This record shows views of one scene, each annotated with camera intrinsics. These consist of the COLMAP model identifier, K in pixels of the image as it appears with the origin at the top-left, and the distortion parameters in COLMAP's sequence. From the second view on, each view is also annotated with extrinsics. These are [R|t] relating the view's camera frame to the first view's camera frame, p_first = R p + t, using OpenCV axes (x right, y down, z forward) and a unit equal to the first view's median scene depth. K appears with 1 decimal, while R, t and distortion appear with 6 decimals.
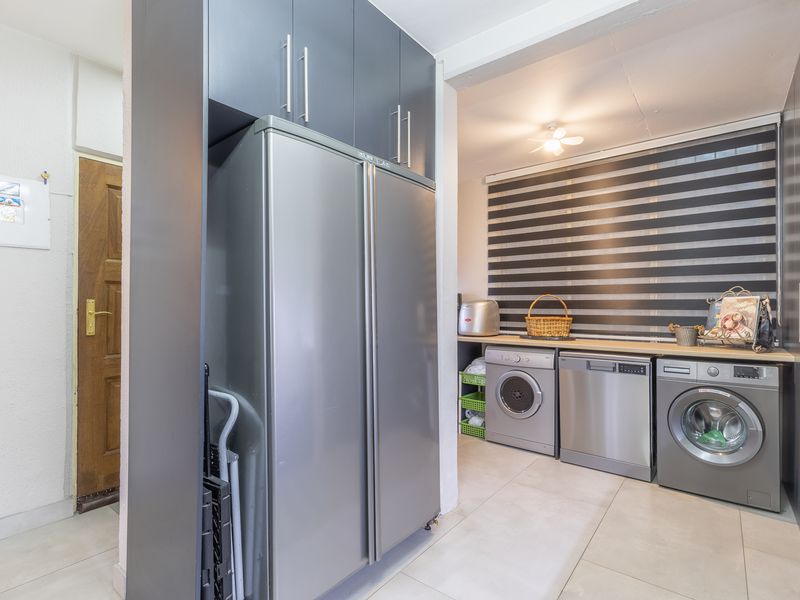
lens RADIAL K [[408.2, 0, 400.0], [0, 408.2, 304.2], [0, 0, 1]] dist [-0.002812, -0.001344]
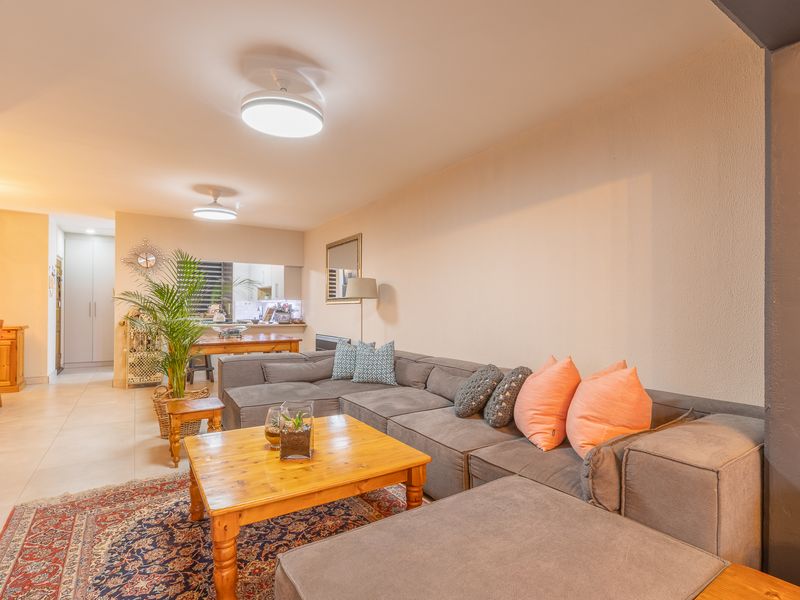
lens RADIAL K [[408.2, 0, 400.0], [0, 408.2, 304.2], [0, 0, 1]] dist [-0.002812, -0.001344]
pose [[0.307836, -0.001286, 0.951438, -2.271414], [-0.008037, 0.999960, 0.003952, -0.052639], [-0.951405, -0.008863, 0.307814, -1.843931]]
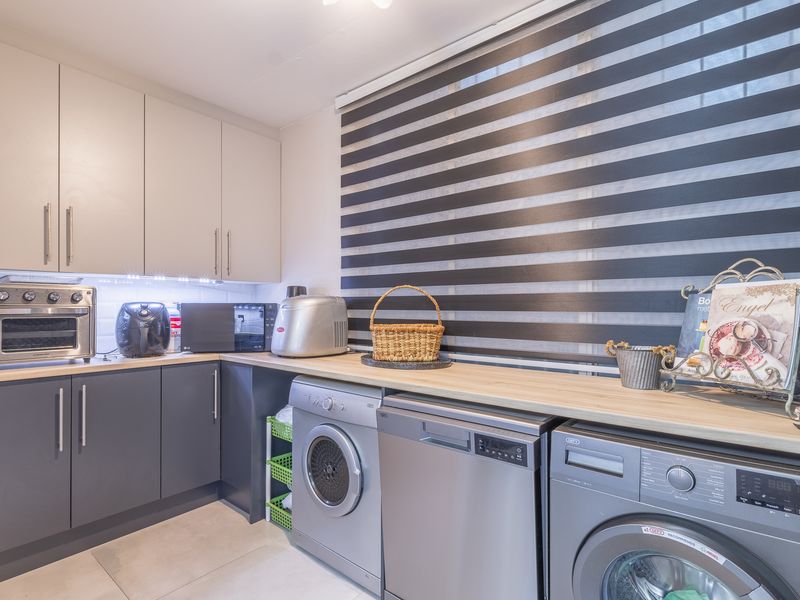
lens RADIAL K [[399.4, 0, 398.2], [0, 399.4, 306.4], [0, 0, 1]] dist [-0.000033, -0.000458]
pose [[0.999585, -0.005824, -0.028224, 0.438439], [0.006103, 0.999933, 0.009796, 0.000462], [0.028165, -0.009964, 0.999554, 0.527671]]
